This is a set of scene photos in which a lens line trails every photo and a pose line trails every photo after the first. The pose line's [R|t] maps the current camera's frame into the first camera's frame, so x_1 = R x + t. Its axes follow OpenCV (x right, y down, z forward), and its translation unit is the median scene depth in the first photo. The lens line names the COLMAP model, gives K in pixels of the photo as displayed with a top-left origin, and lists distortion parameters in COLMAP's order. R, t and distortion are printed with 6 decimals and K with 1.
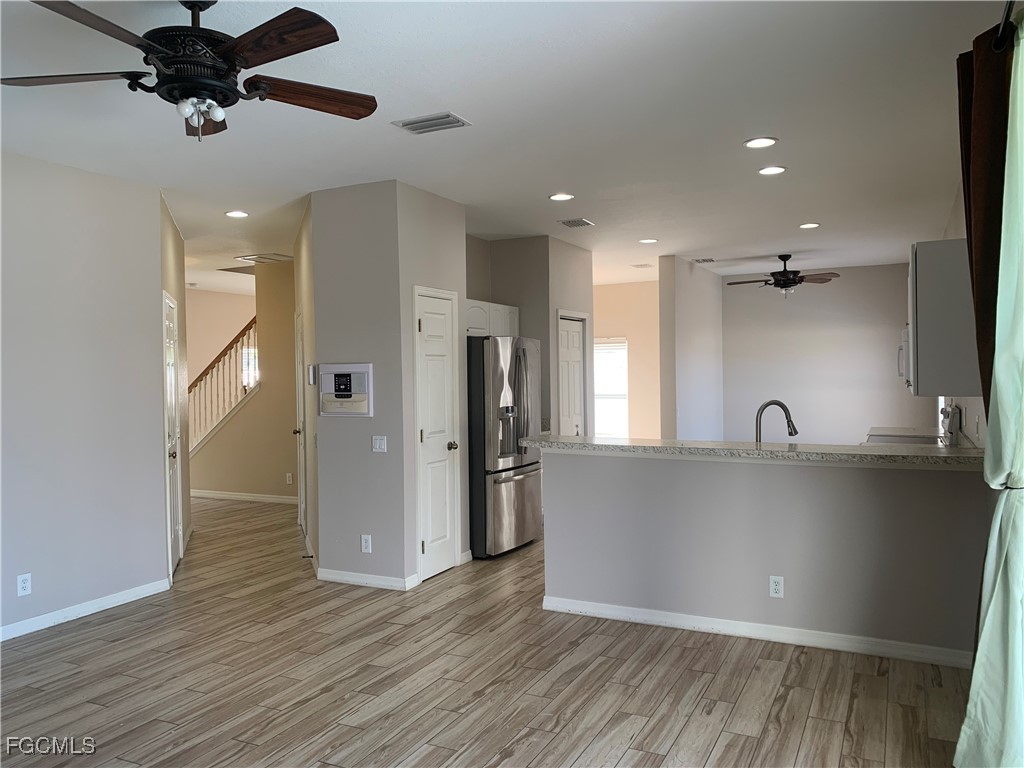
lens RADIAL K [[786.6, 0, 510.6], [0, 786.6, 383.1], [0, 0, 1]] dist [0.117433, -0.219029]
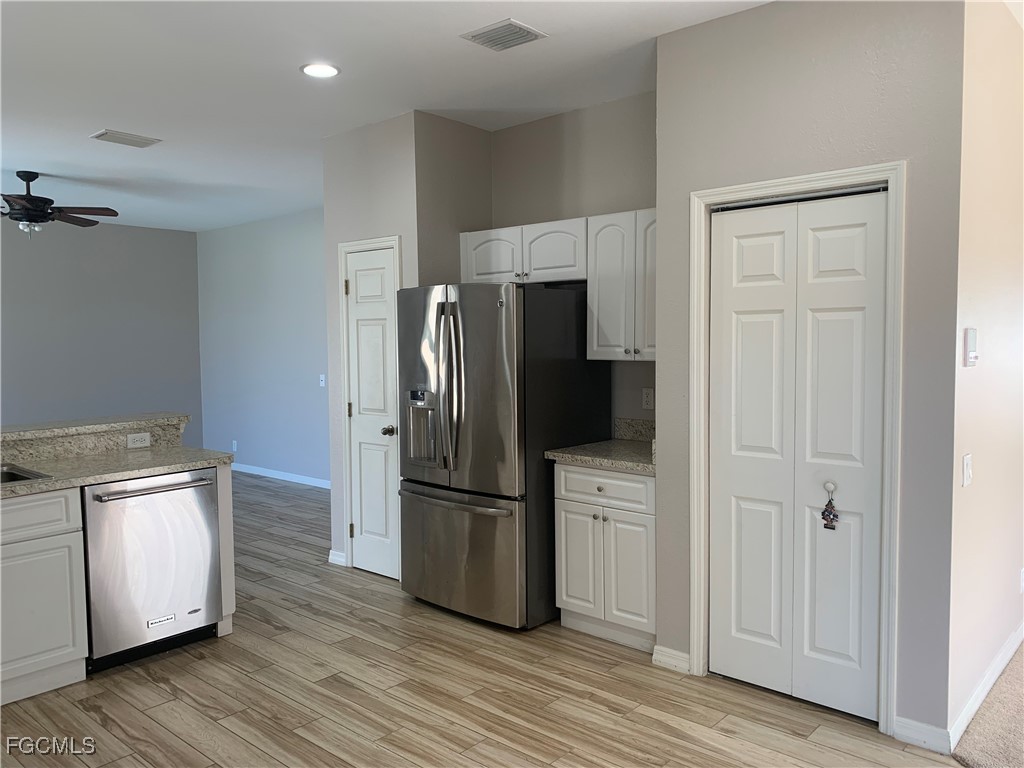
lens RADIAL K [[789.0, 0, 514.3], [0, 789.0, 381.8], [0, 0, 1]] dist [0.077564, -0.120759]
pose [[-0.257632, 0.074829, -0.963341, 0.855321], [0.000657, 0.997010, 0.077268, -0.041909], [0.966243, 0.019274, -0.256911, 1.697888]]
